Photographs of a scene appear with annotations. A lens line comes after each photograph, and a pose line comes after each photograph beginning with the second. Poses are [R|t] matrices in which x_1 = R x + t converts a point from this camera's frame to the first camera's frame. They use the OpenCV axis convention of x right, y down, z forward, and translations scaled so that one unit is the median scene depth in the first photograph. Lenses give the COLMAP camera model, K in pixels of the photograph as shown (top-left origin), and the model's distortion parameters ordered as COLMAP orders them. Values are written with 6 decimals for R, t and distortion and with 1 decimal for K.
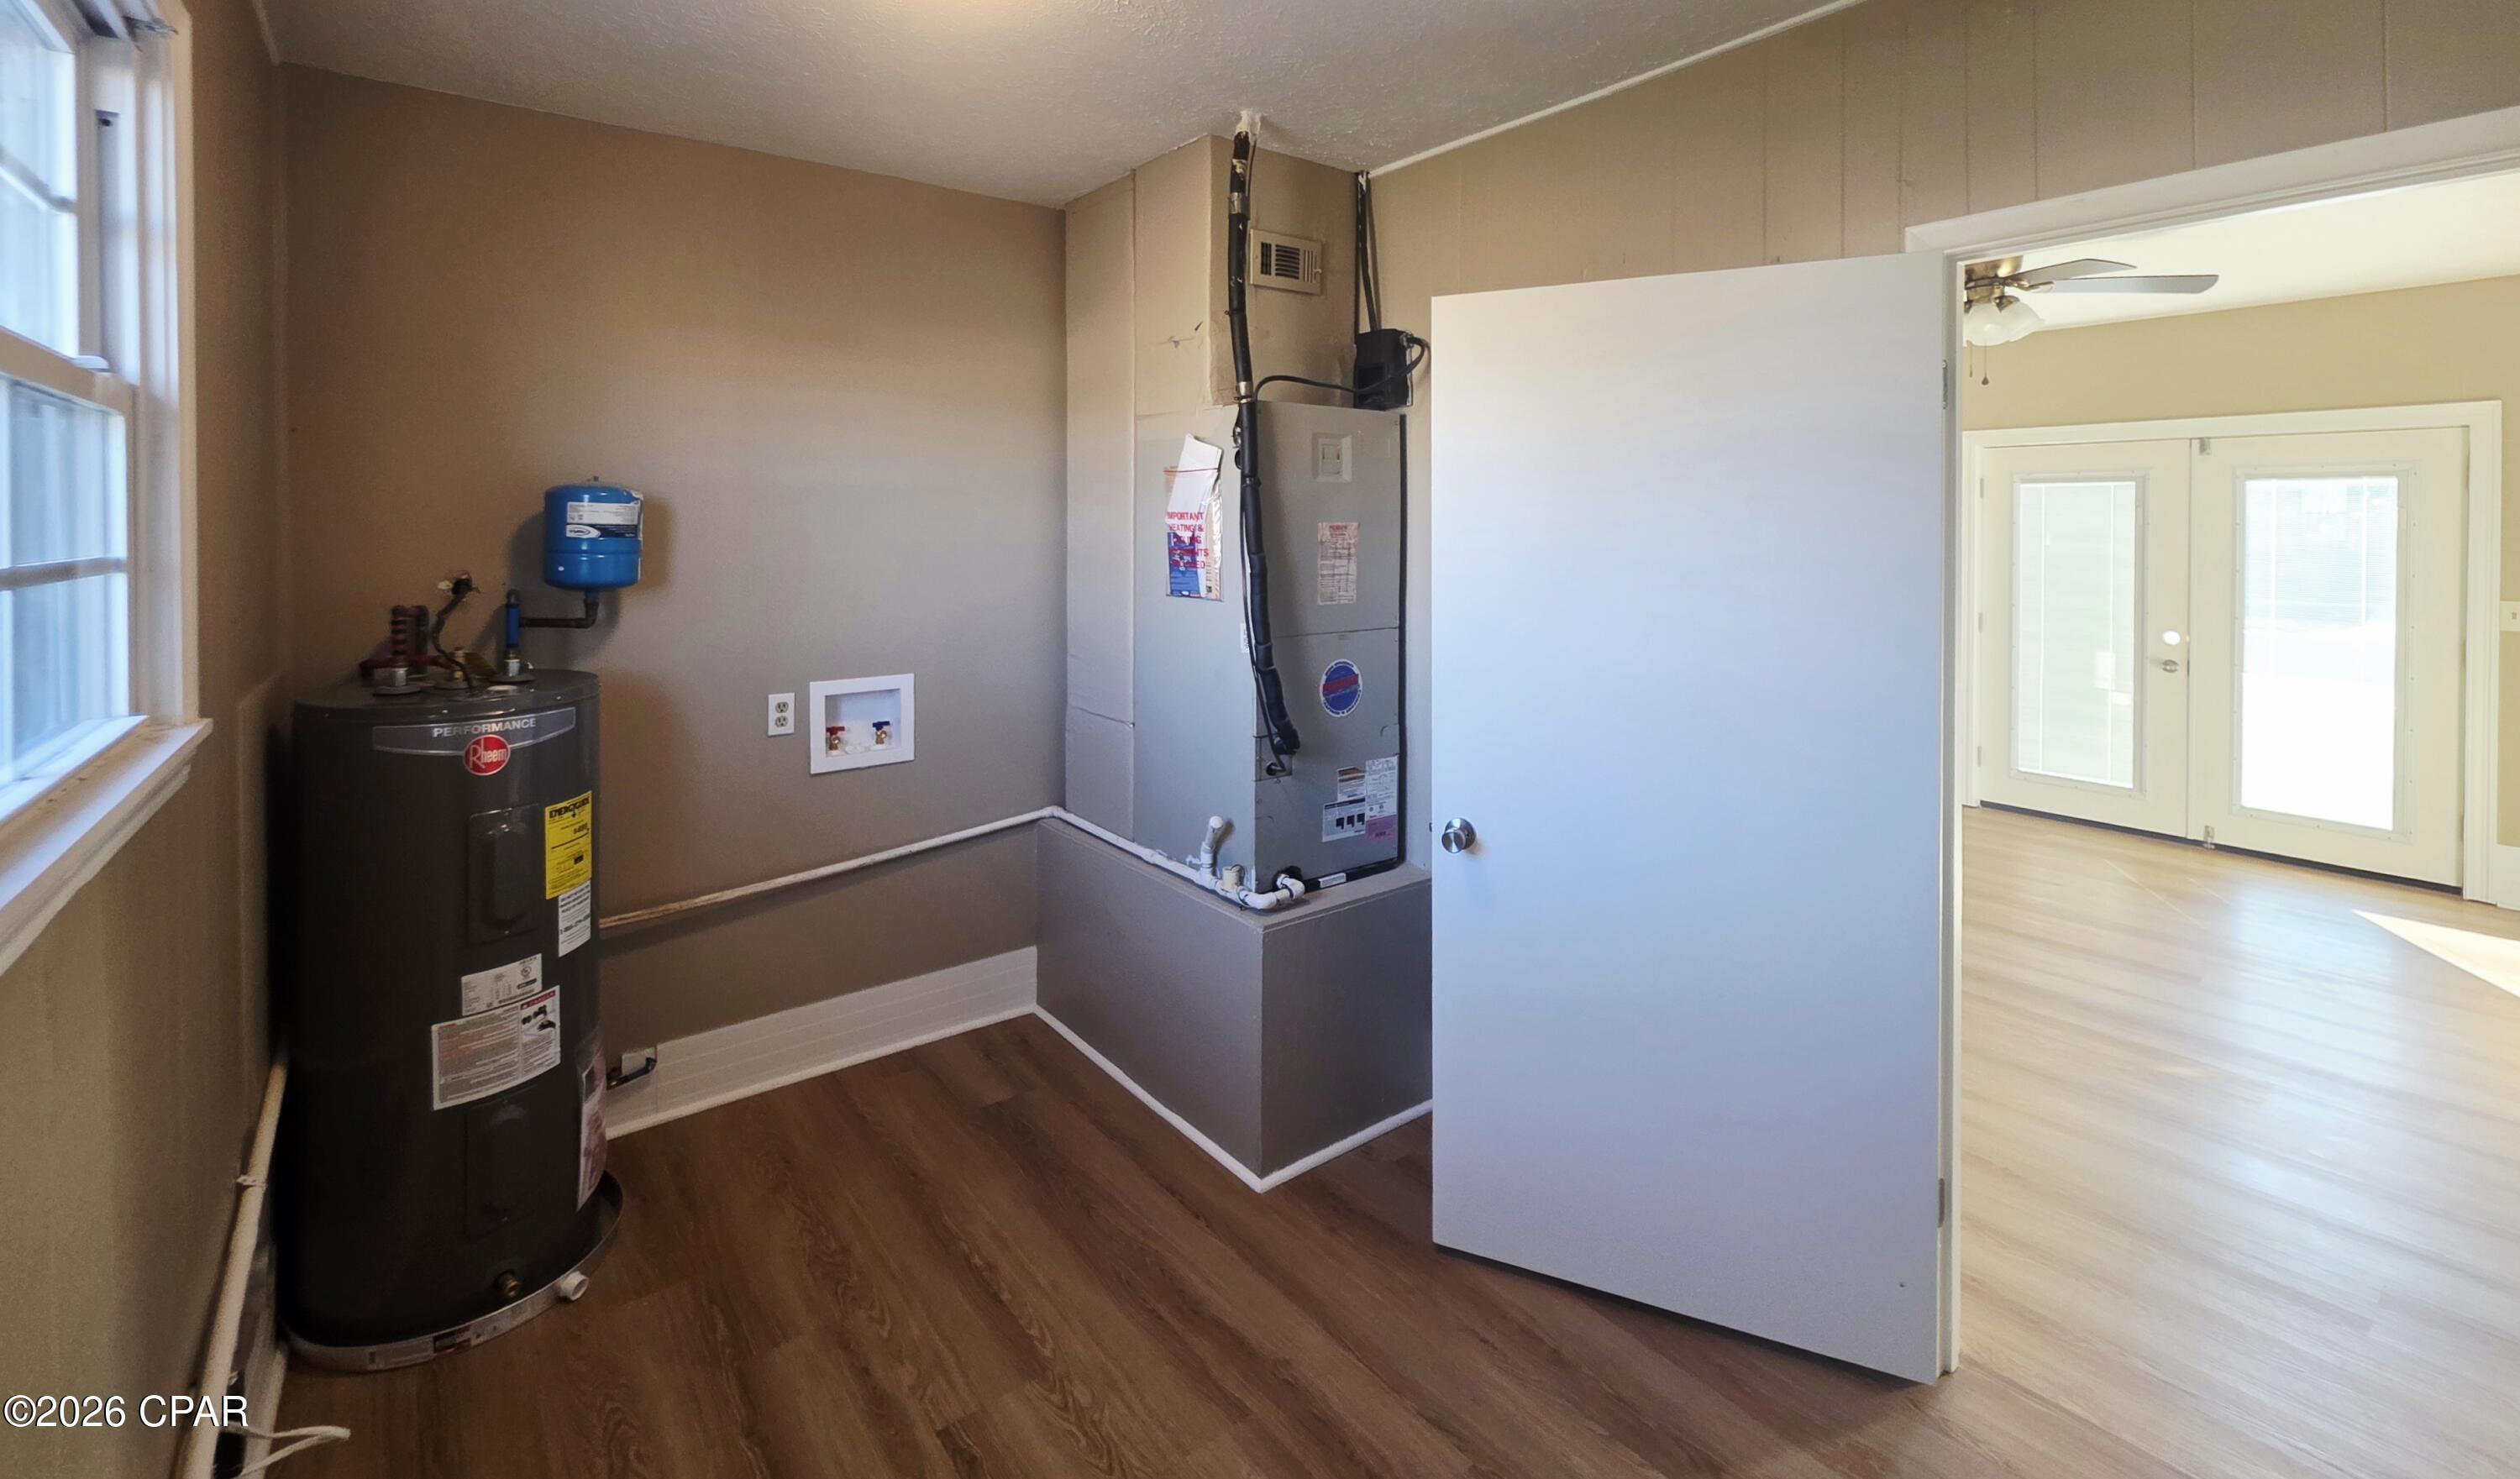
lens RADIAL K [[1069.5, 0, 1265.8], [0, 1069.5, 533.7], [0, 0, 1]] dist [0.001606, 0.000244]
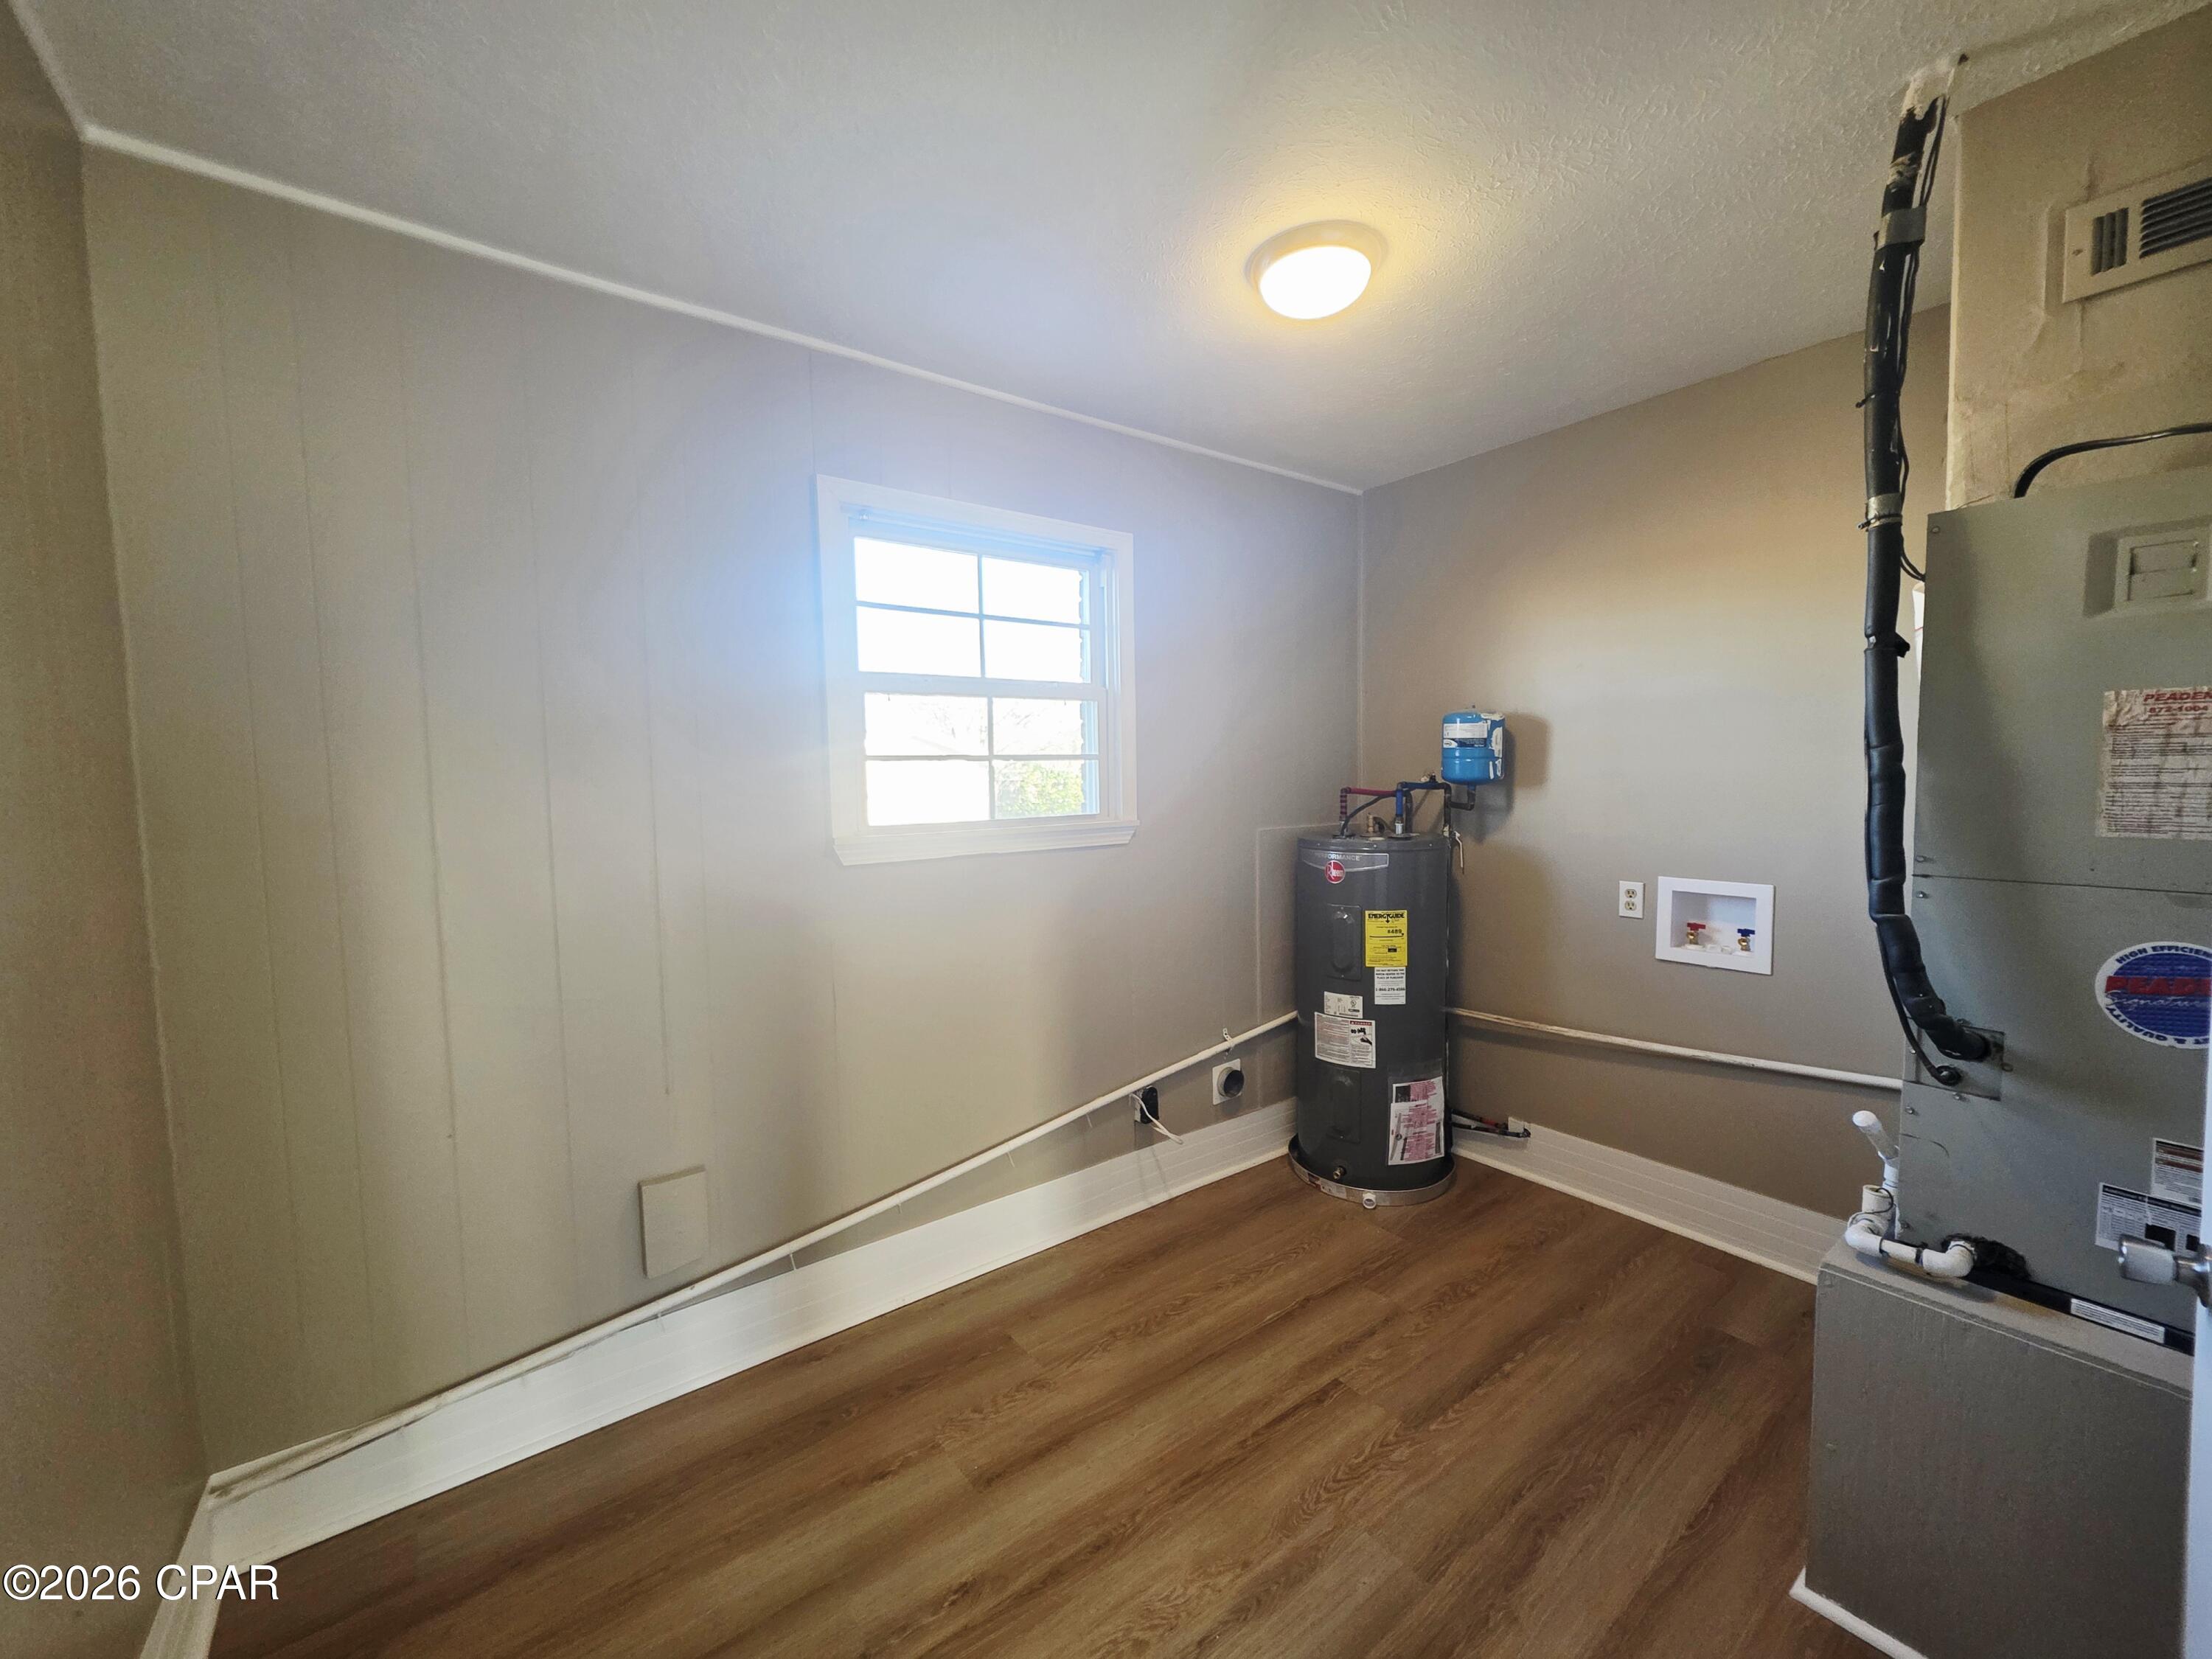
lens RADIAL K [[889.5, 0, 1101.1], [0, 889.5, 831.1], [0, 0, 1]] dist [-0.003500, -0.000092]
pose [[-0.023478, 0.067386, -0.997451, 0.661052], [0.006796, 0.997713, 0.067244, 0.035346], [0.999701, -0.005200, -0.023882, 0.589749]]
